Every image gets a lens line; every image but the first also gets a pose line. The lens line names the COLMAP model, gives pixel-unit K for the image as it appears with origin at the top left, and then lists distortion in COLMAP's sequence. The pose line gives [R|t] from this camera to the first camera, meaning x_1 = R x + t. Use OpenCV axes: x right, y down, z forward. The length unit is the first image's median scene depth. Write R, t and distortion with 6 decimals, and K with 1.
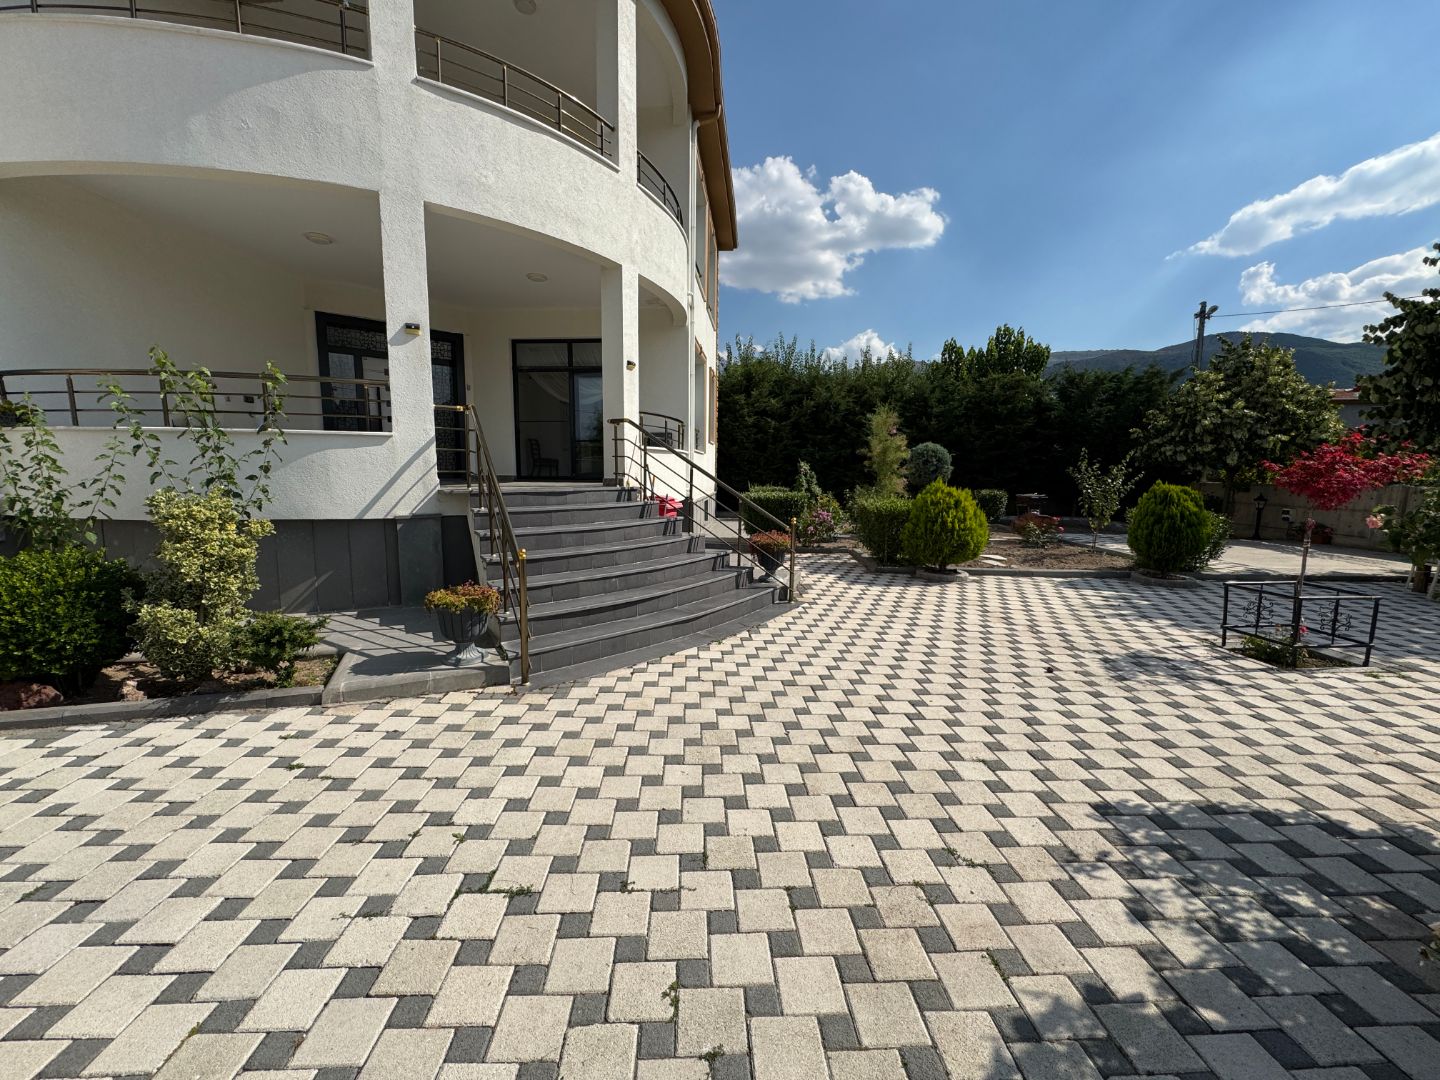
lens RADIAL K [[575.5, 0, 715.3], [0, 575.5, 546.0], [0, 0, 1]] dist [-0.006292, 0.000848]
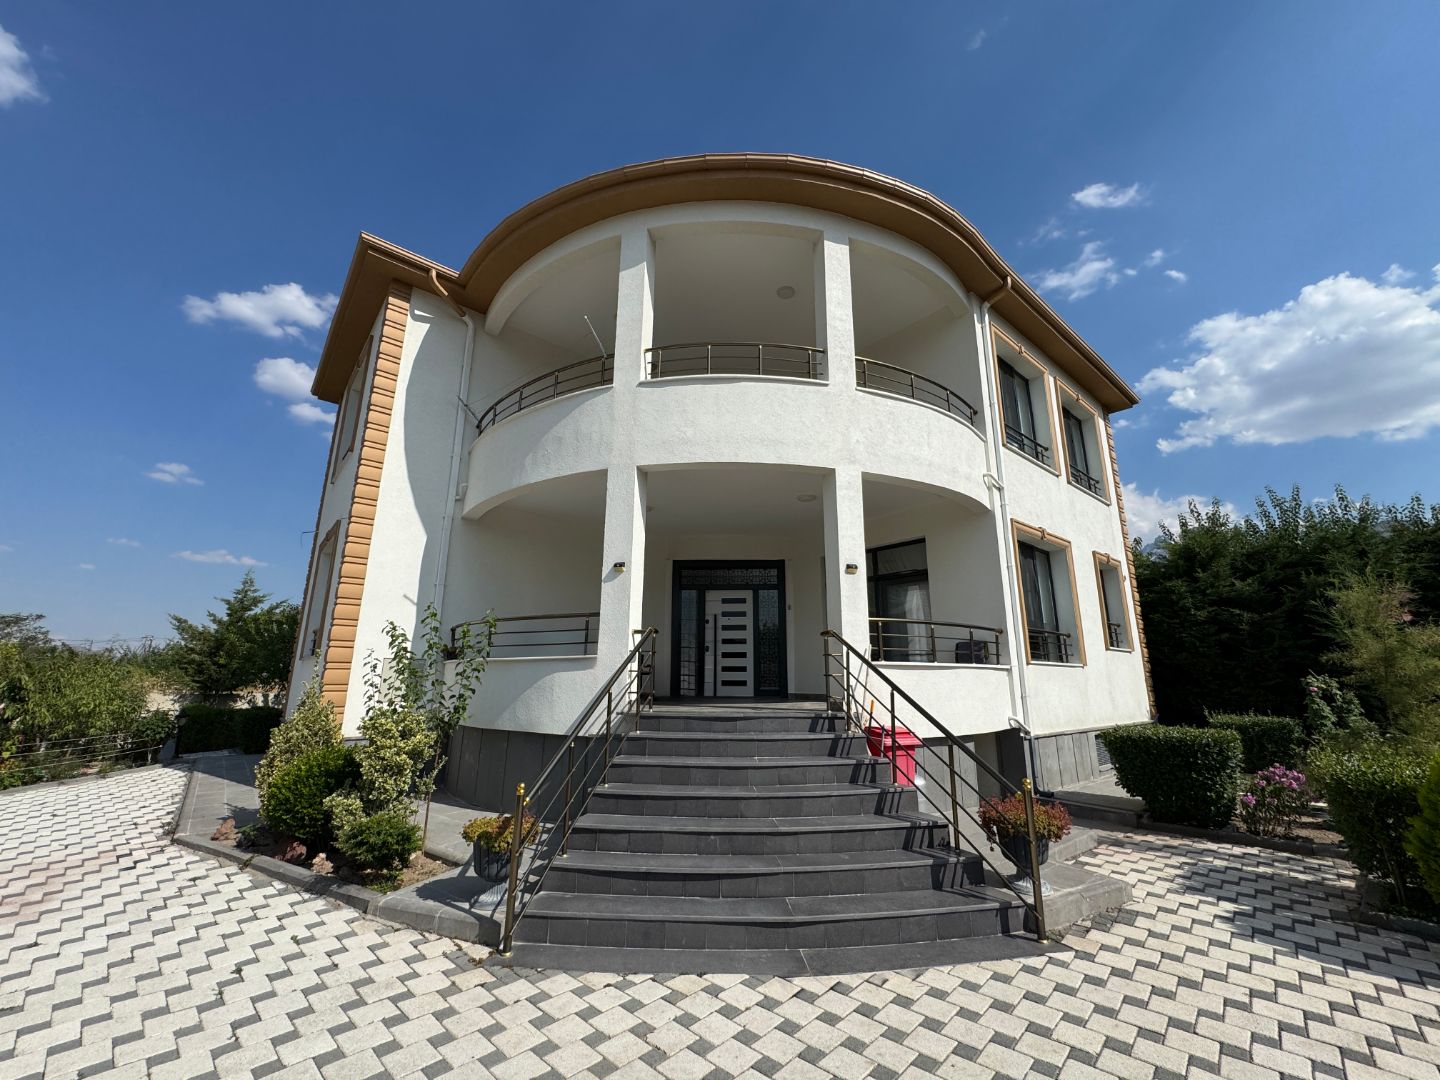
lens RADIAL K [[575.5, 0, 721.7], [0, 575.5, 545.8], [0, 0, 1]] dist [-0.006292, 0.000848]
pose [[0.700145, -0.164545, -0.694782, 0.455385], [-0.096153, 0.942490, -0.320105, -0.068301], [0.707497, 0.290925, 0.644058, 0.400084]]
